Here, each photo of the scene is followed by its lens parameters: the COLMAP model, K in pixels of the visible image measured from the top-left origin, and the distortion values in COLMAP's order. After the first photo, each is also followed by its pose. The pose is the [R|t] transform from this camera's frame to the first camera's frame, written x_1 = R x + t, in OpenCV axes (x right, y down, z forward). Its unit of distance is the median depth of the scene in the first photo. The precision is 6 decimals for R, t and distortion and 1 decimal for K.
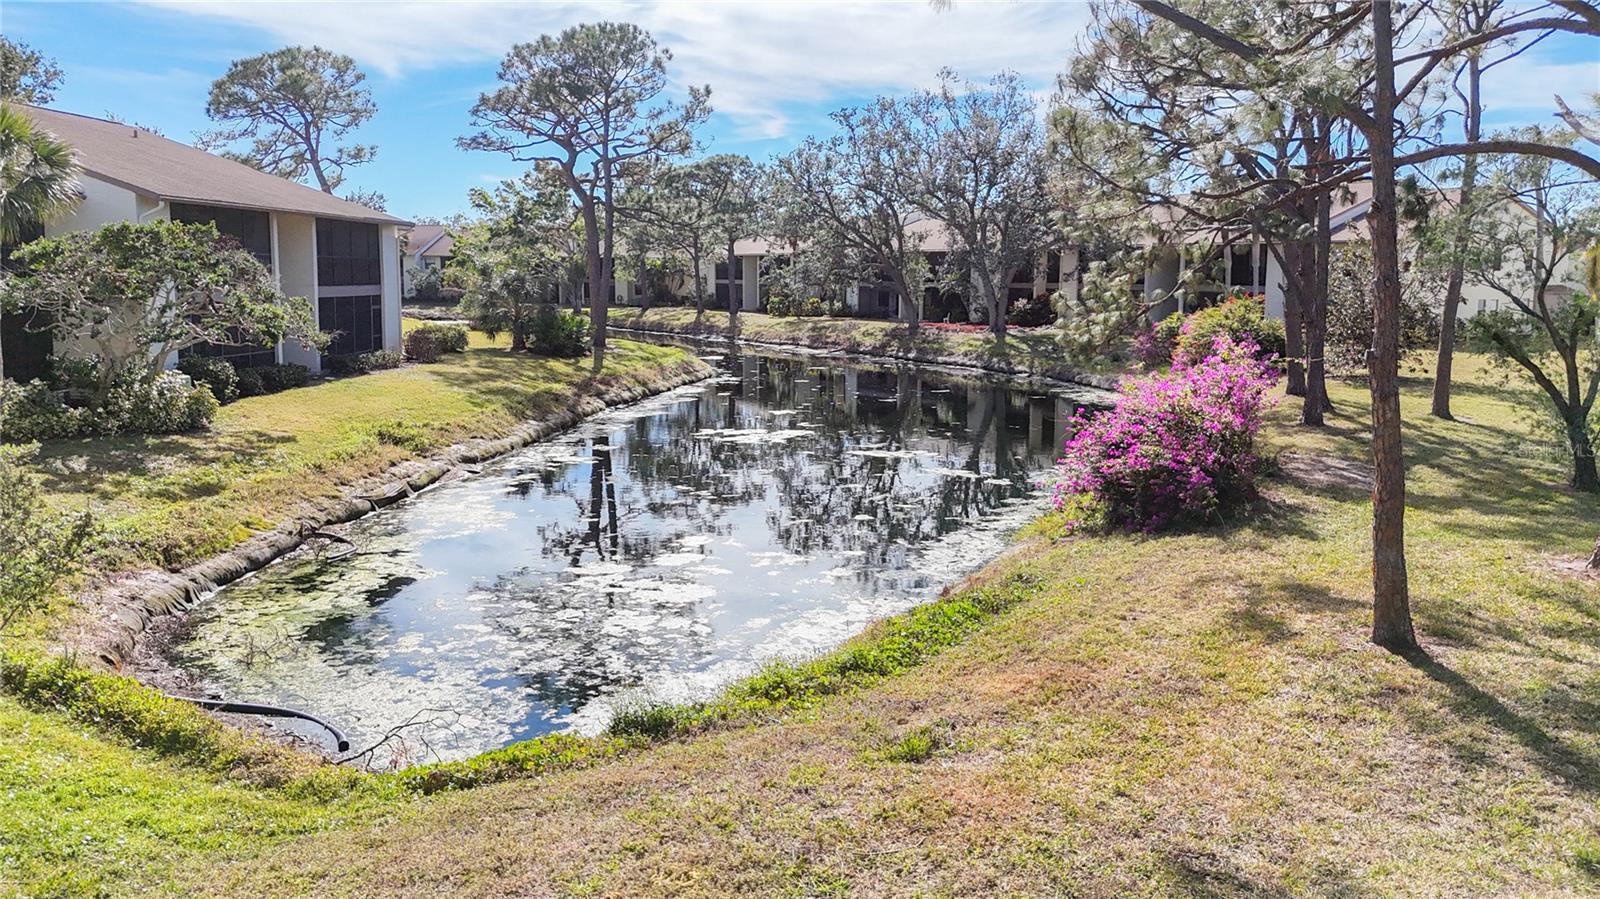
lens RADIAL K [[1145.8, 0, 779.4], [0, 1145.8, 451.3], [0, 0, 1]] dist [0.070260, -0.070833]
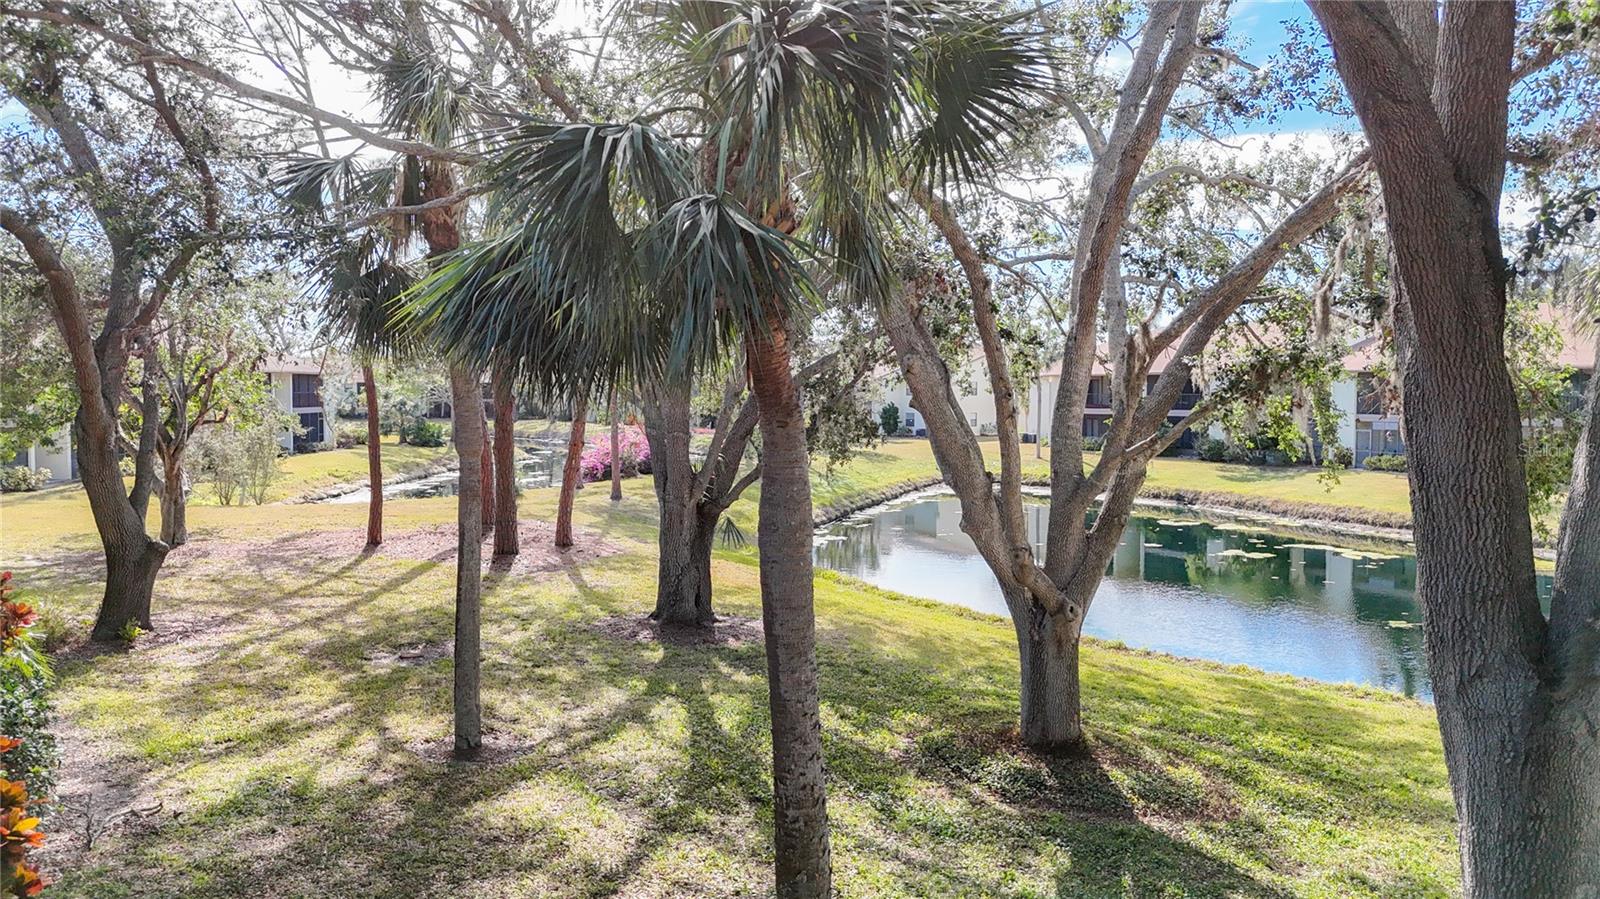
lens RADIAL K [[1145.8, 0, 779.4], [0, 1145.8, 451.3], [0, 0, 1]] dist [0.070260, -0.070833]
pose [[0.997653, -0.006154, 0.068201, 0.228186], [0.012891, 0.995025, -0.098791, 0.106231], [-0.067254, 0.099439, 0.992768, -0.785949]]
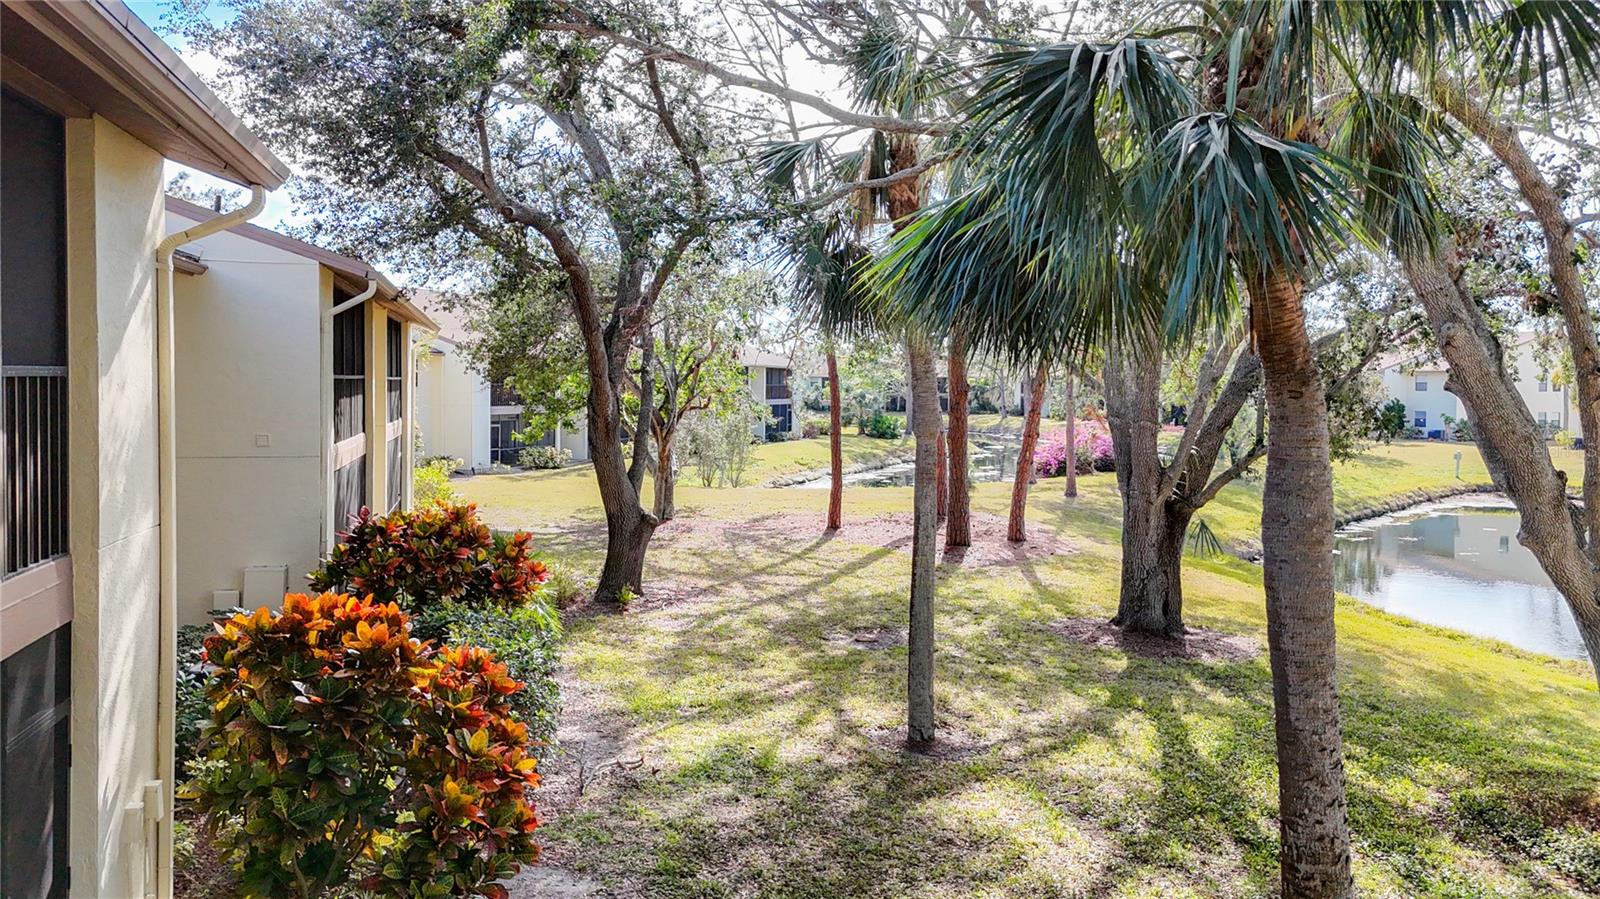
lens RADIAL K [[1163.2, 0, 799.5], [0, 1163.2, 401.6], [0, 0, 1]] dist [0.076760, -0.086892]
pose [[0.955140, 0.005484, -0.296105, 0.225769], [-0.046474, 0.990217, -0.131572, 0.107614], [0.292486, 0.139431, 0.946050, -0.777134]]
